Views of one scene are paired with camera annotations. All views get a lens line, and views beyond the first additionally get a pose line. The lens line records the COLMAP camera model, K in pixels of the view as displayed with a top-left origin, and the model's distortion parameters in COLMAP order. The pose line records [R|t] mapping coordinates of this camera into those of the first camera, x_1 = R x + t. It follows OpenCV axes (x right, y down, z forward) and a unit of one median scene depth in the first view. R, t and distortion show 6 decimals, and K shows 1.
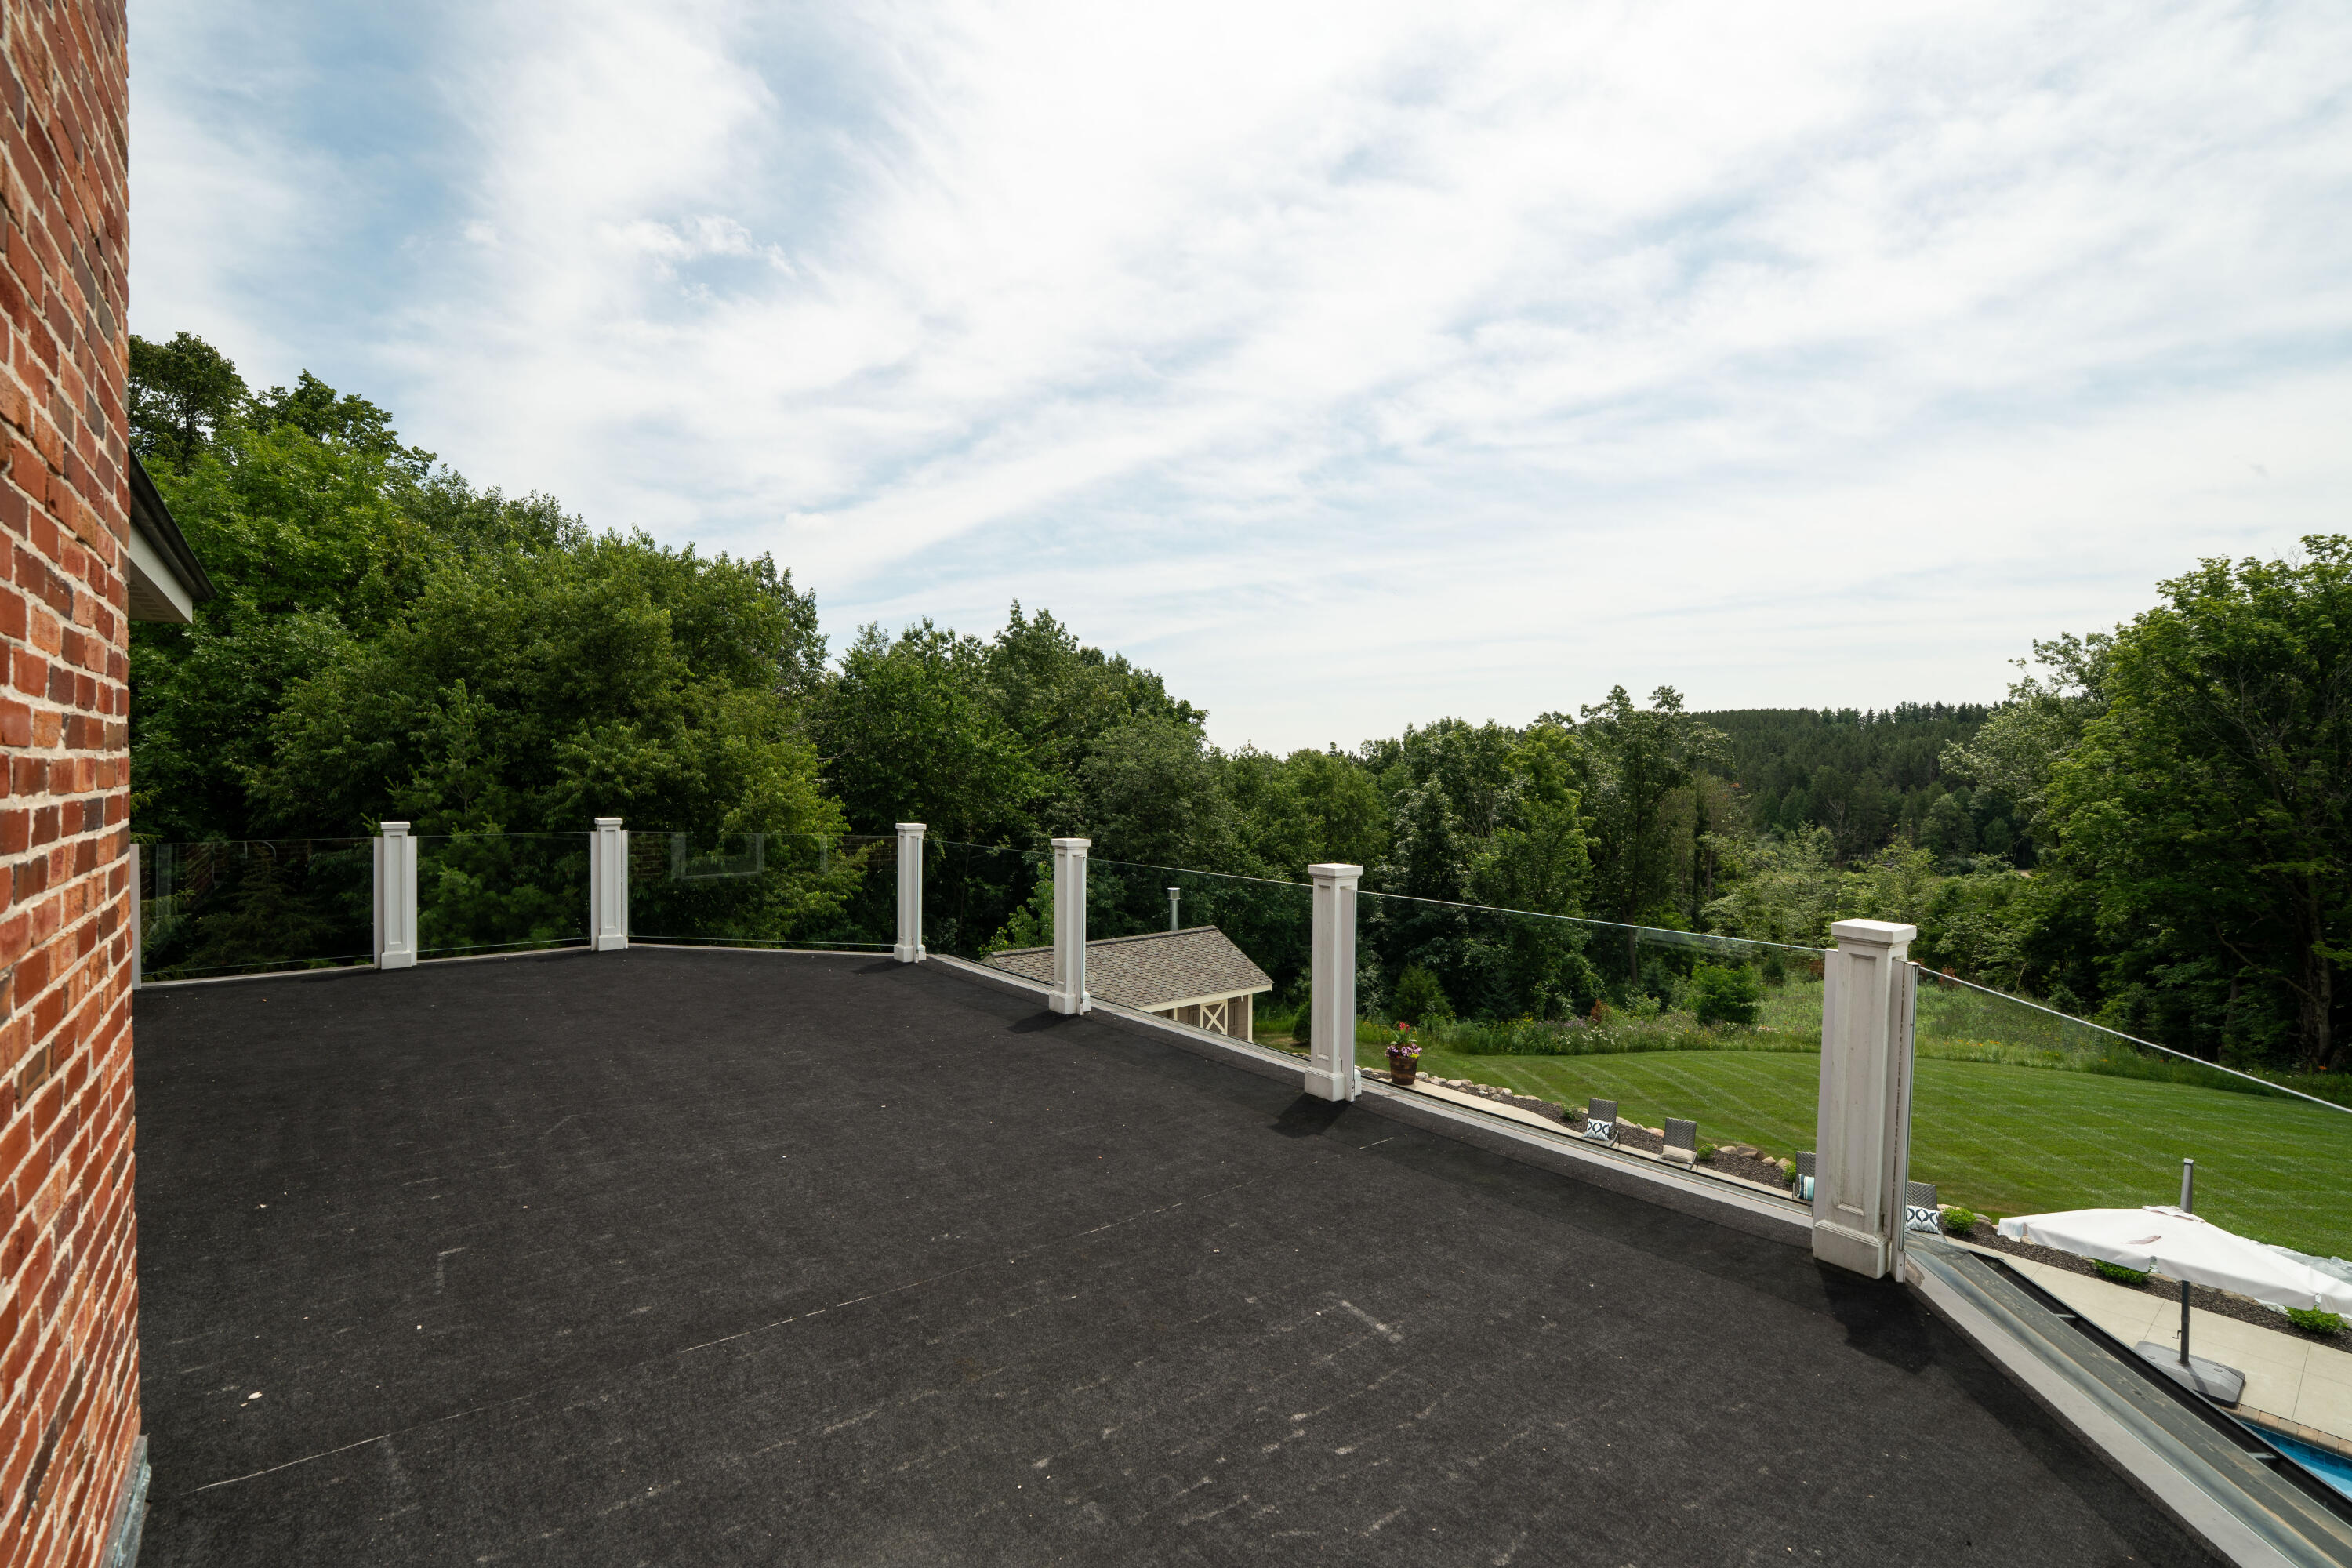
lens RADIAL K [[1089.1, 0, 1171.7], [0, 1089.1, 775.8], [0, 0, 1]] dist [-0.061170, 0.019689]
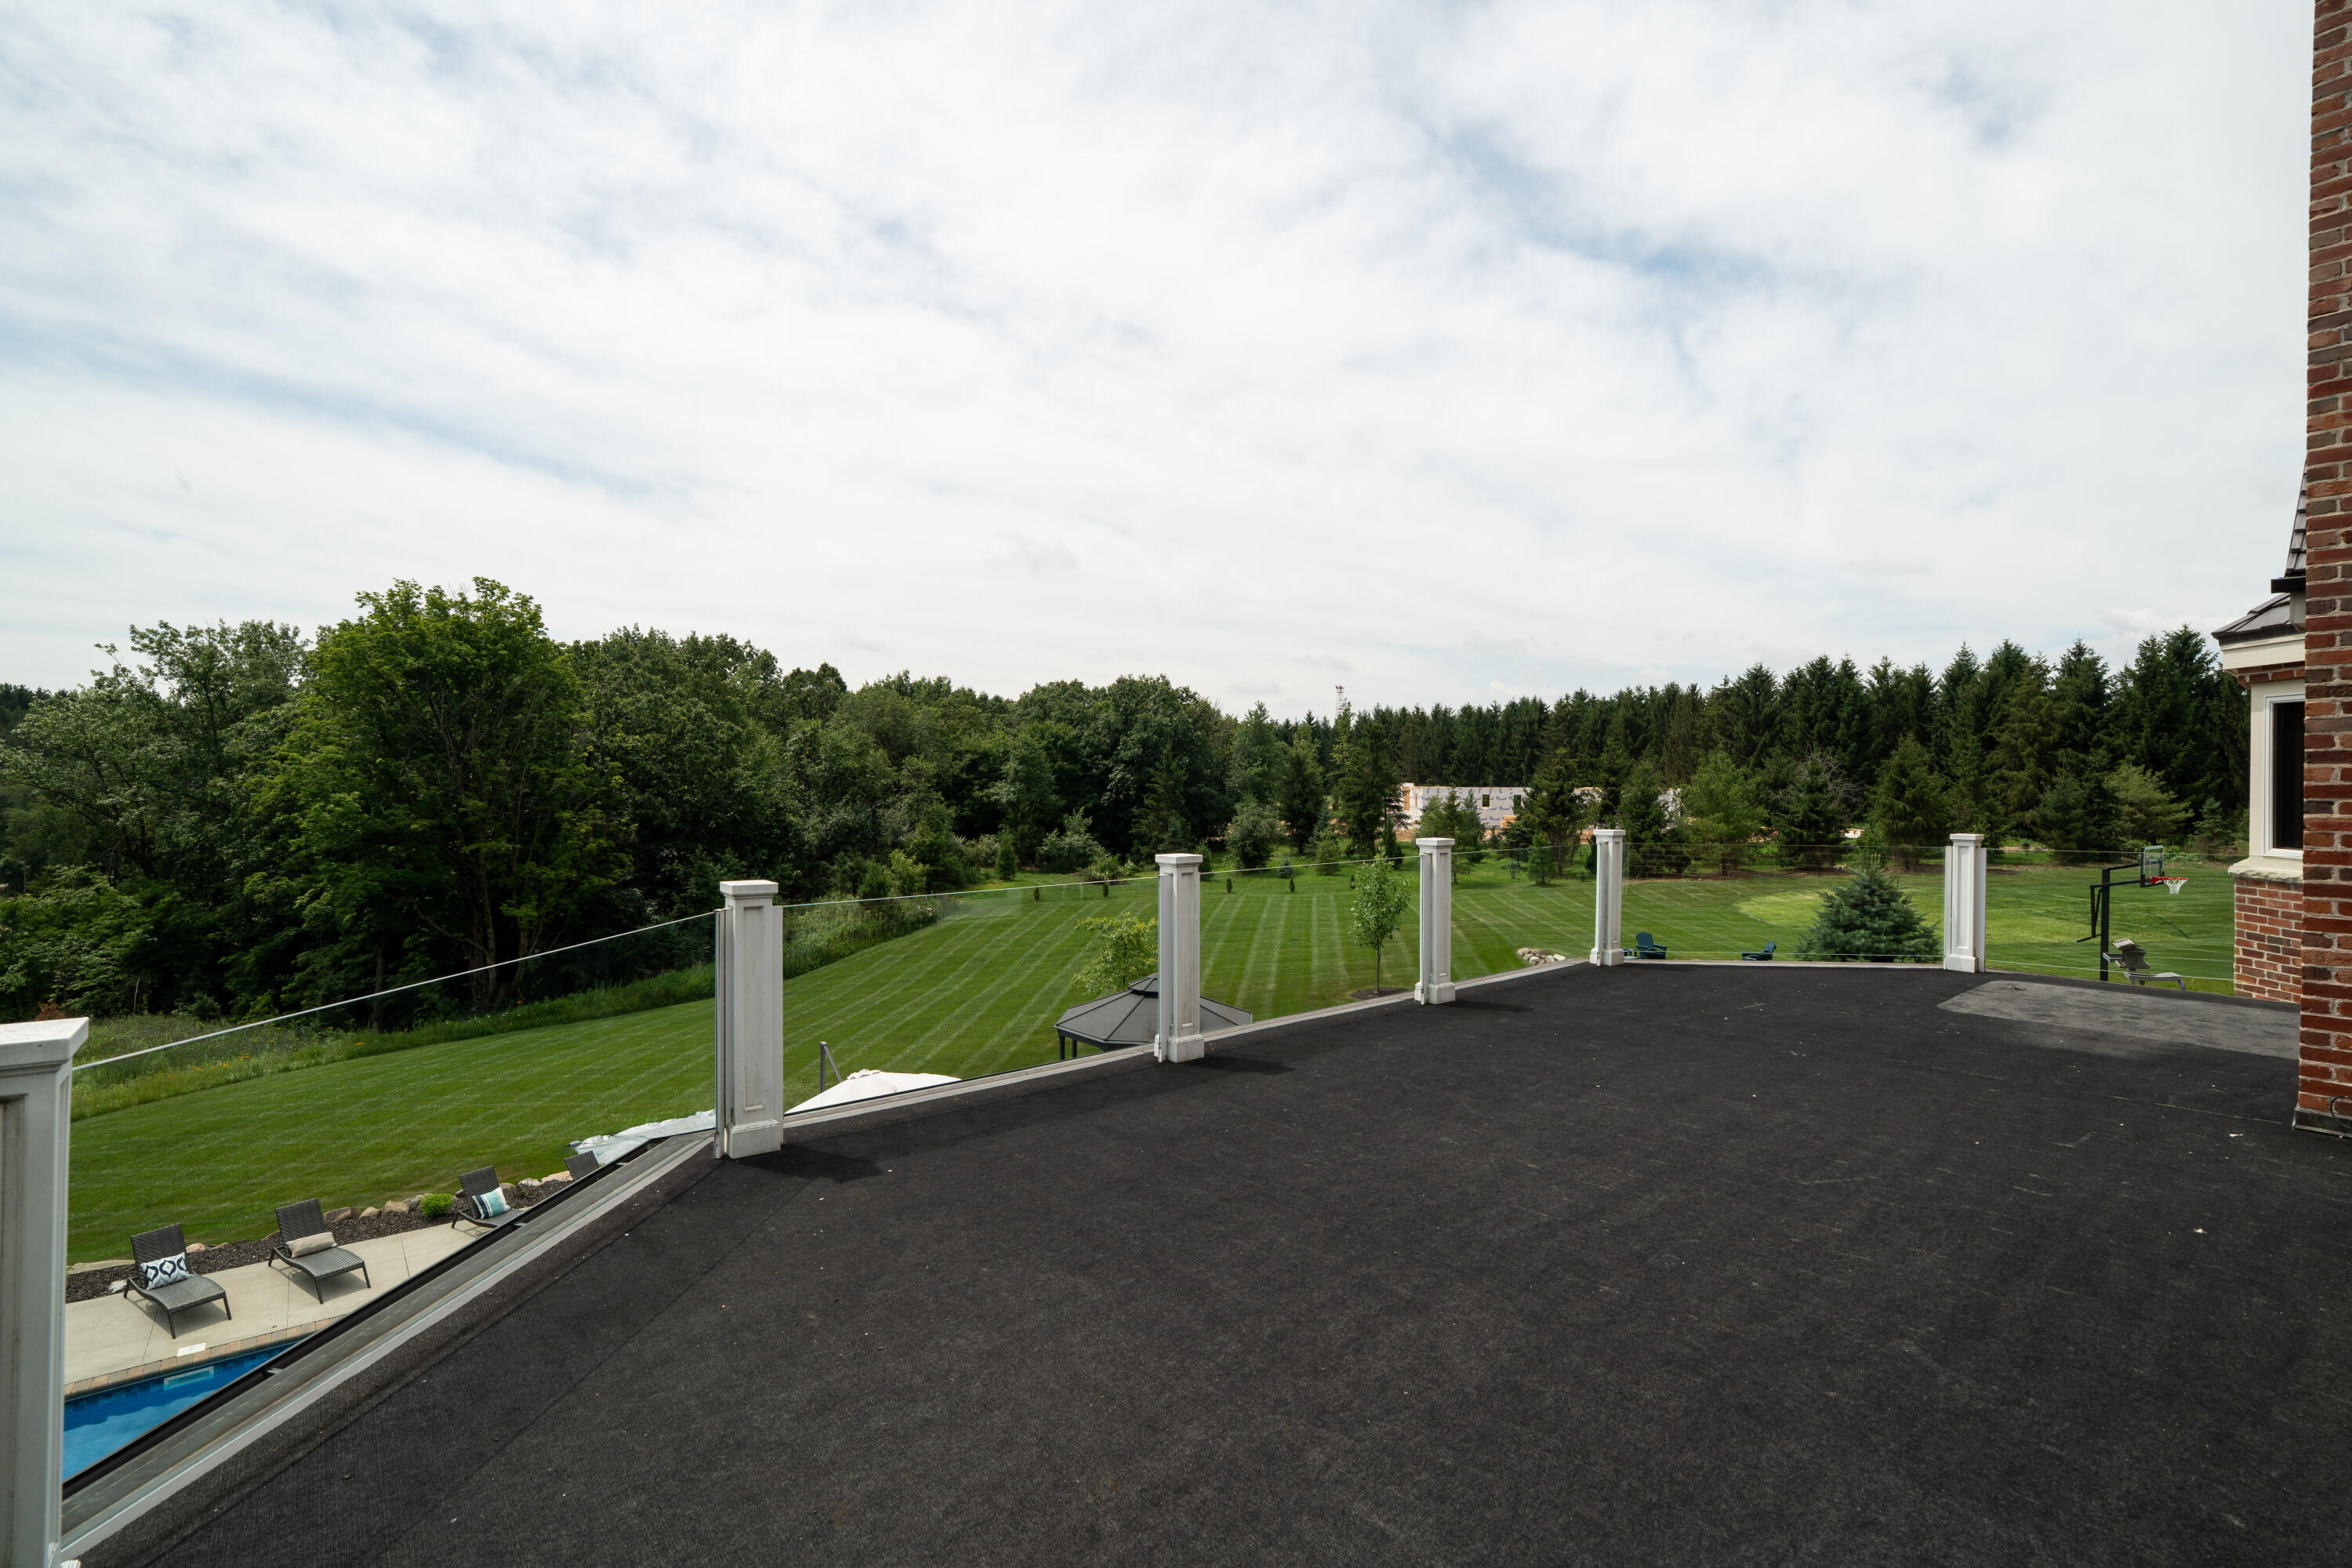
lens RADIAL K [[1089.1, 0, 1173.8], [0, 1089.1, 768.2], [0, 0, 1]] dist [-0.061170, 0.019689]
pose [[-0.011390, -0.004029, 0.999927, -0.197003], [0.008376, 0.999956, 0.004124, -0.002915], [-0.999900, 0.008422, -0.011356, 0.211595]]
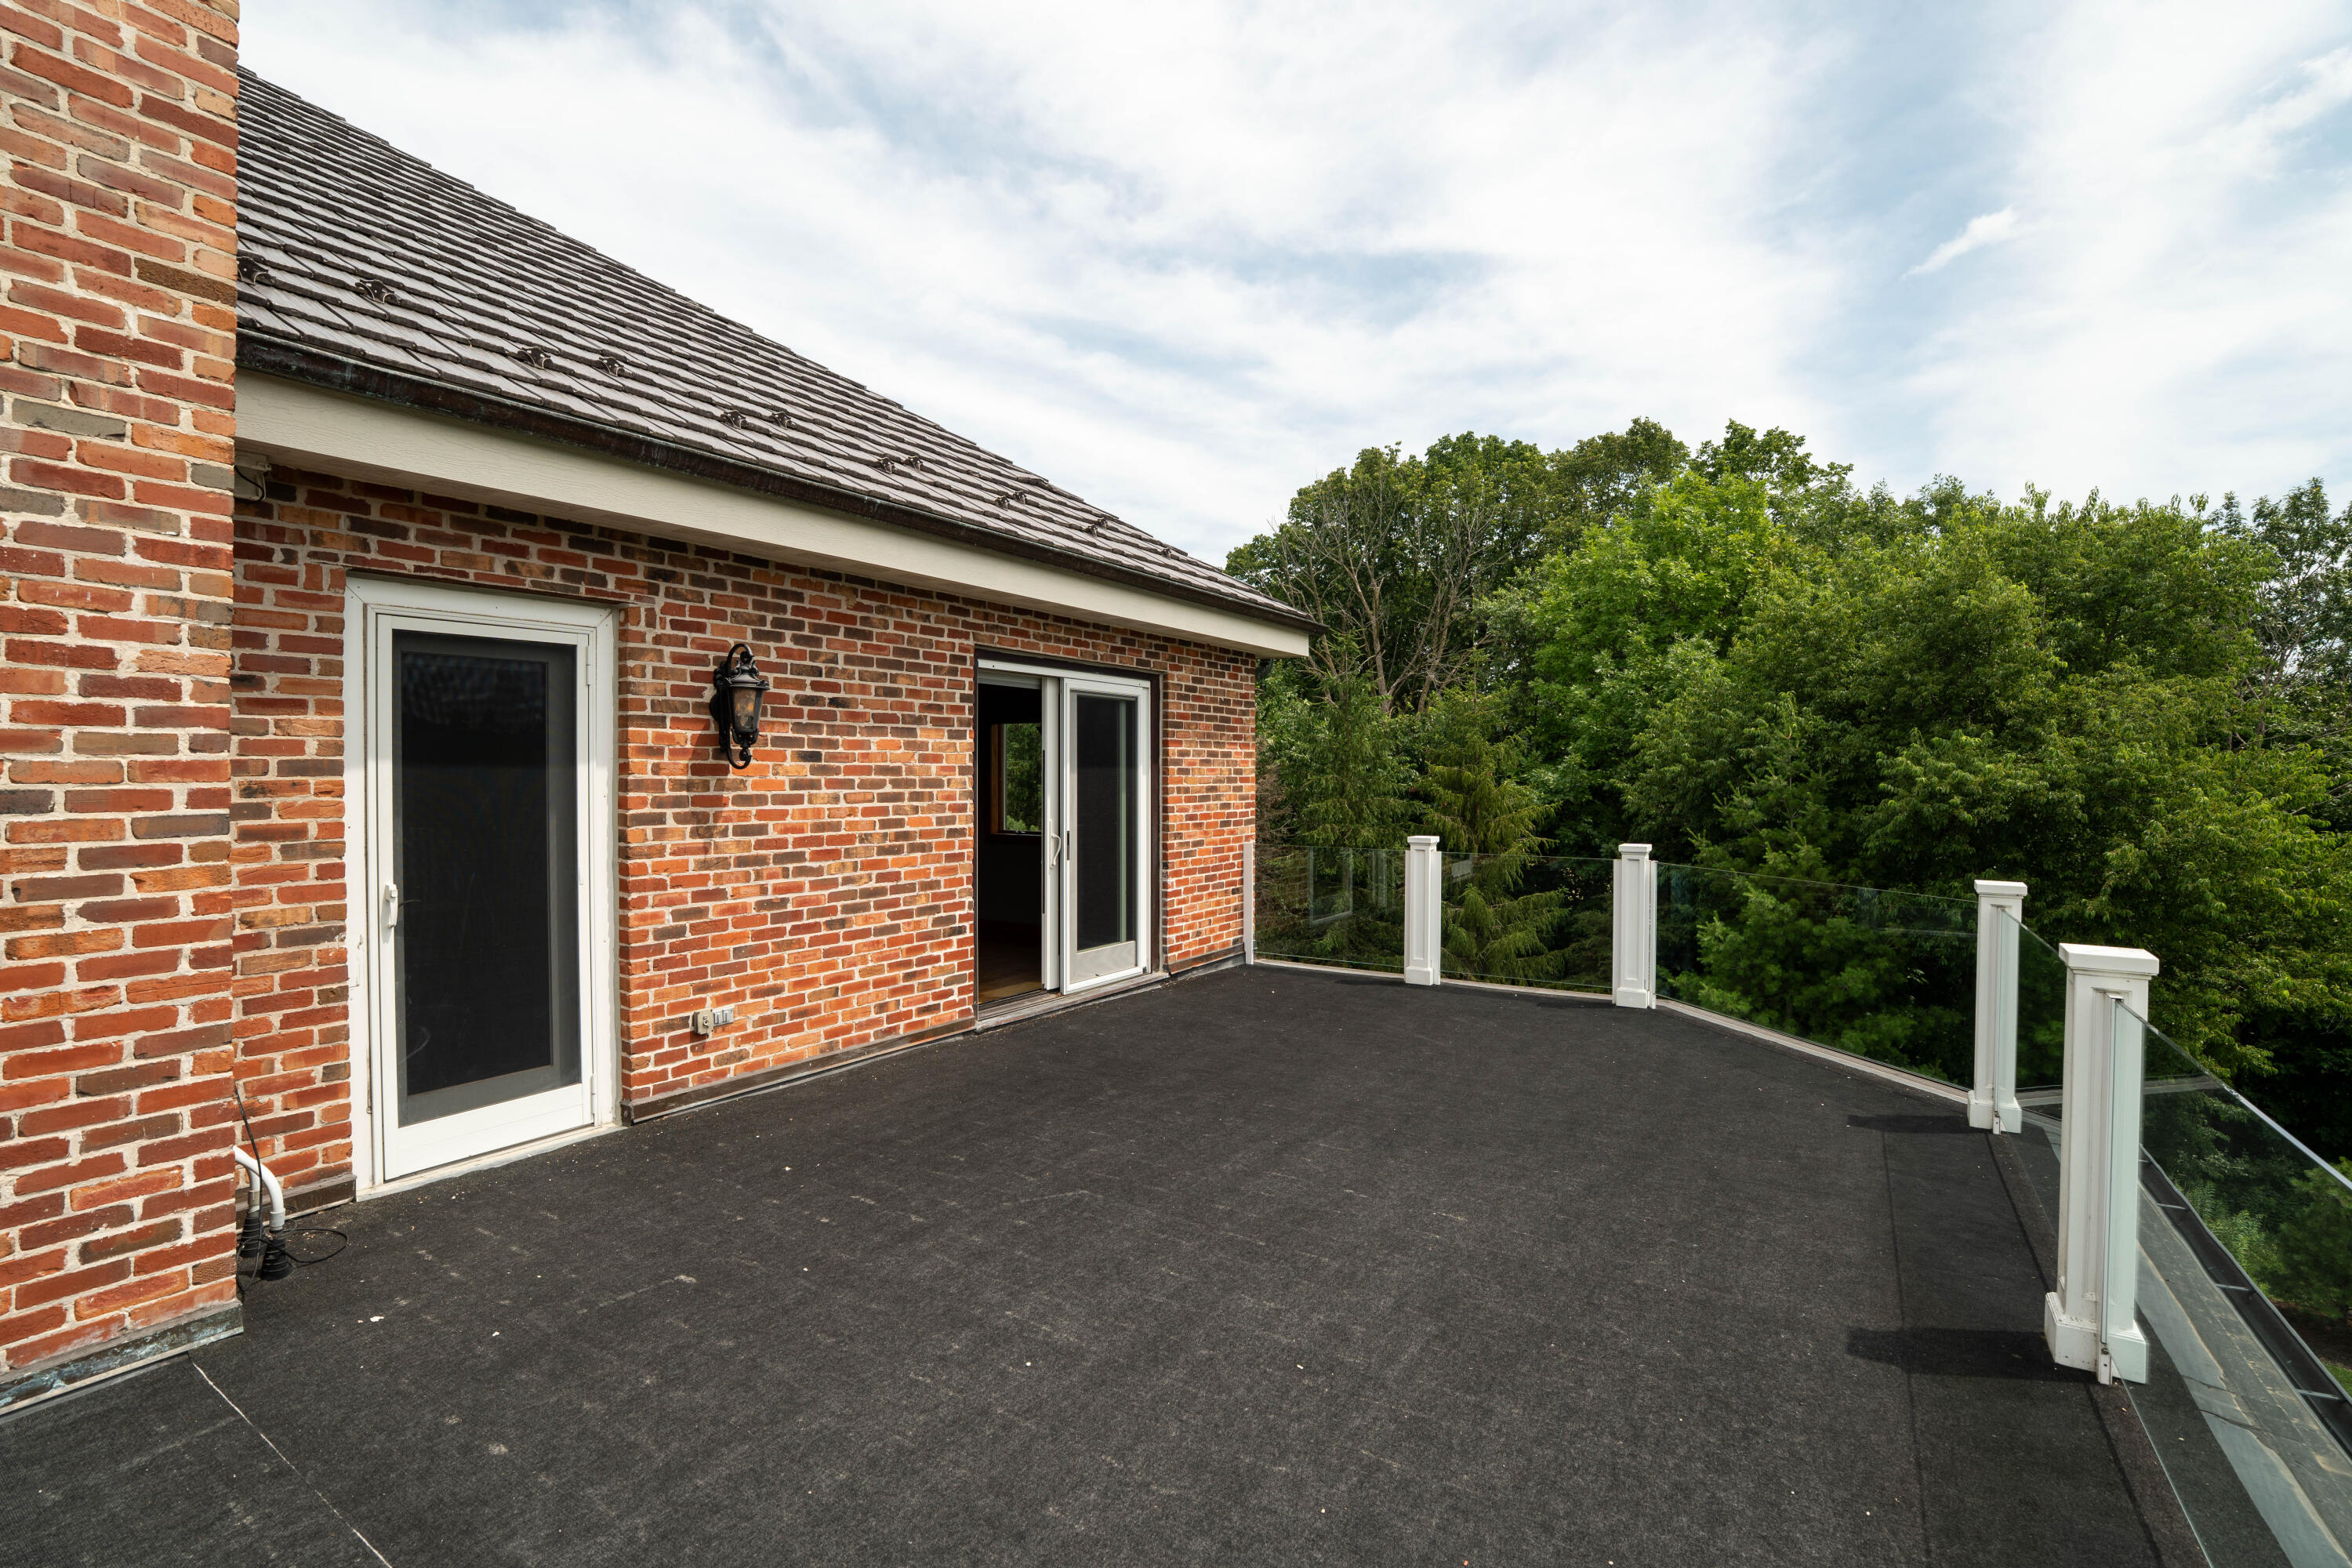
lens RADIAL K [[1089.1, 0, 1175.7], [0, 1089.1, 775.4], [0, 0, 1]] dist [-0.061170, 0.019689]
pose [[0.317188, -0.003770, -0.948355, 0.037097], [-0.014171, 0.999862, -0.008715, -0.000214], [0.948257, 0.016203, 0.317091, 0.110936]]
